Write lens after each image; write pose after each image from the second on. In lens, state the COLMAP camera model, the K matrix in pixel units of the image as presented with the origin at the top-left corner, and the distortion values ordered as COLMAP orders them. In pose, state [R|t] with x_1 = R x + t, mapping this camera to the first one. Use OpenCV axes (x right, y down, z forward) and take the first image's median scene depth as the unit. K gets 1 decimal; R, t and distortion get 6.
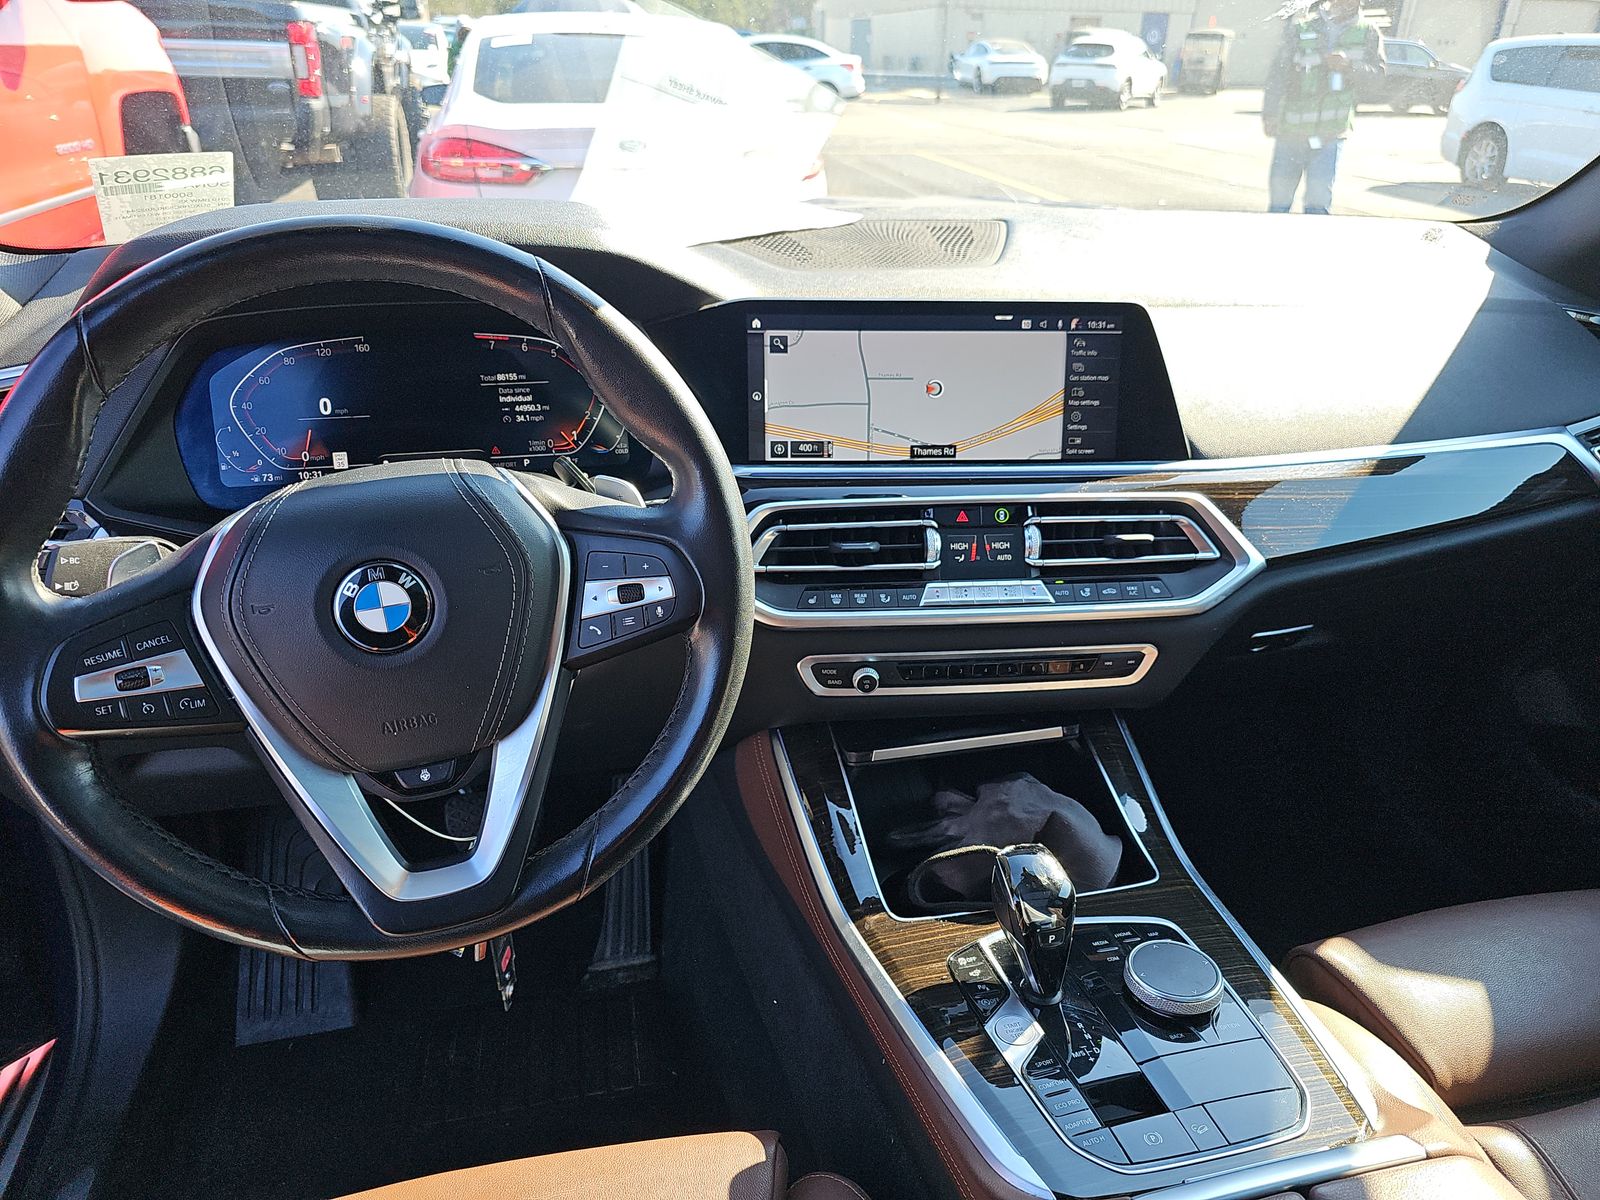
lens RADIAL K [[1016.3, 0, 800.0], [0, 1016.3, 600.0], [0, 0, 1]] dist [0.004620, -0.024867]
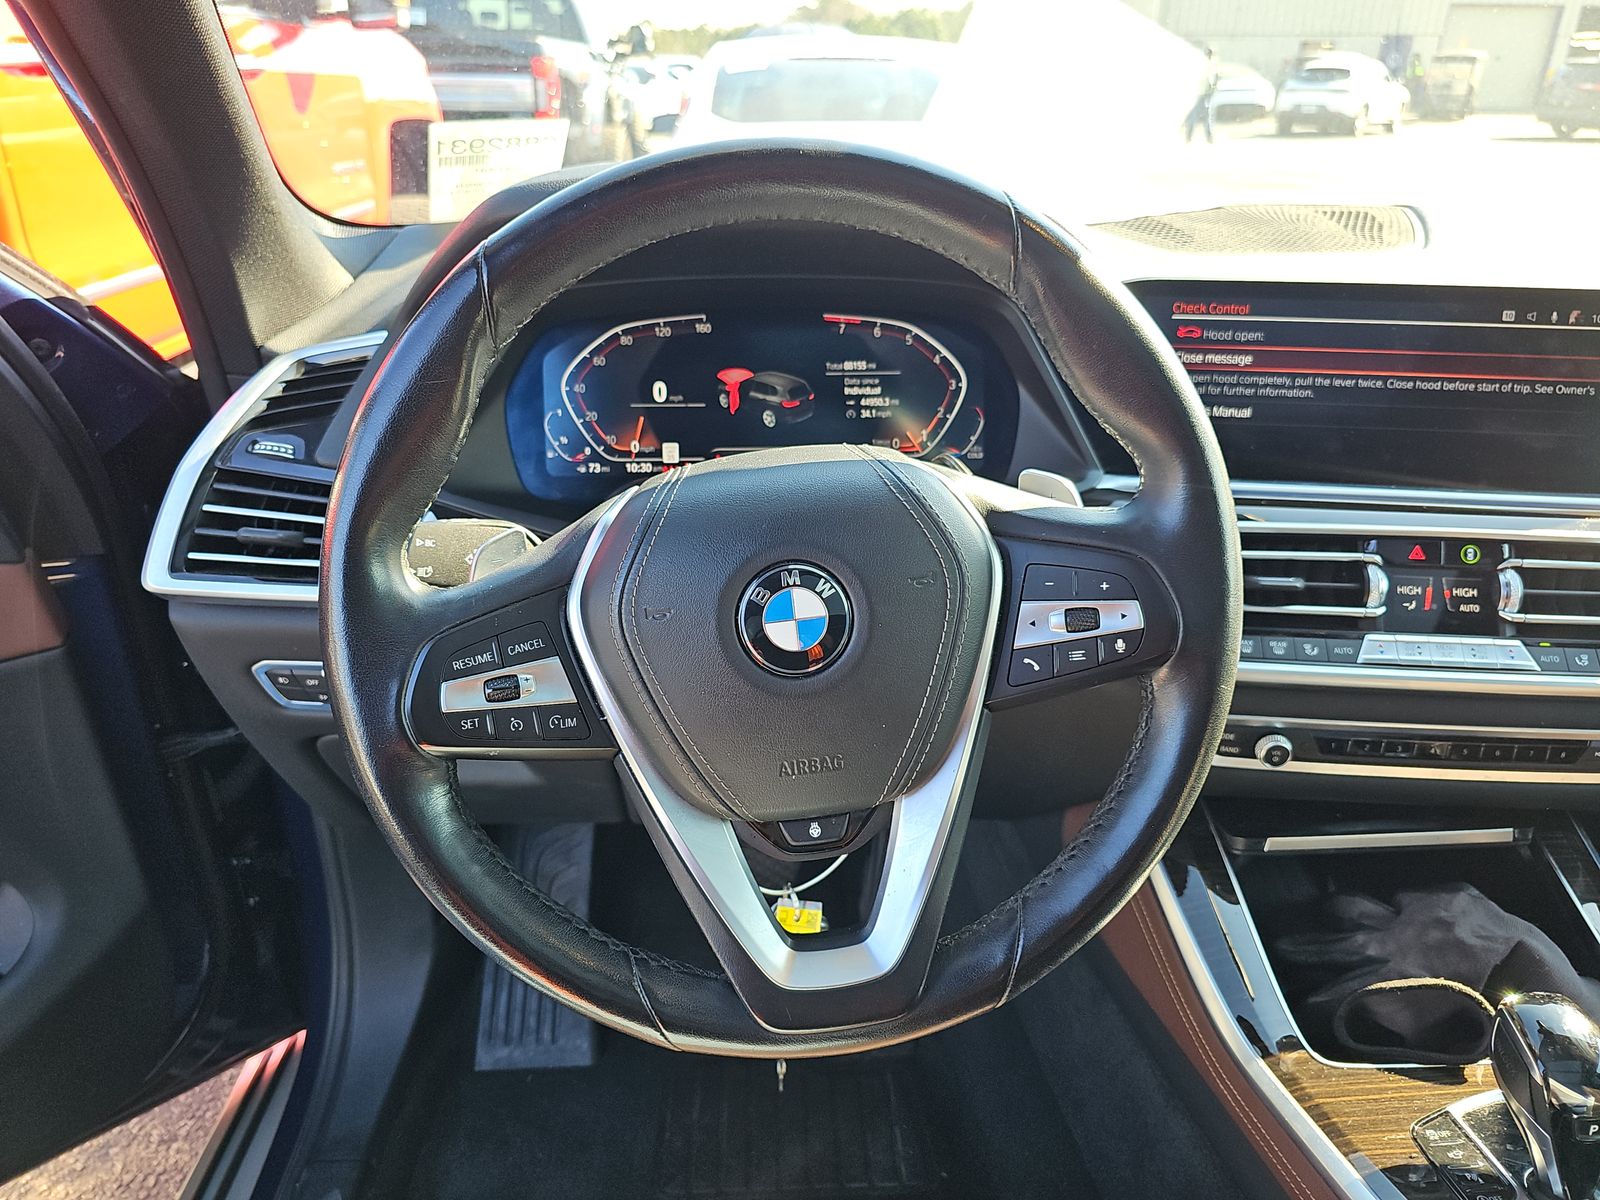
lens RADIAL K [[1053.9, 0, 800.0], [0, 1053.9, 600.0], [0, 0, 1]] dist [0.001388, -0.025424]
pose [[0.981078, 0.061270, -0.183662, -0.160058], [-0.067292, 0.997375, -0.026731, 0.008477], [0.181542, 0.038585, 0.982626, 0.114454]]
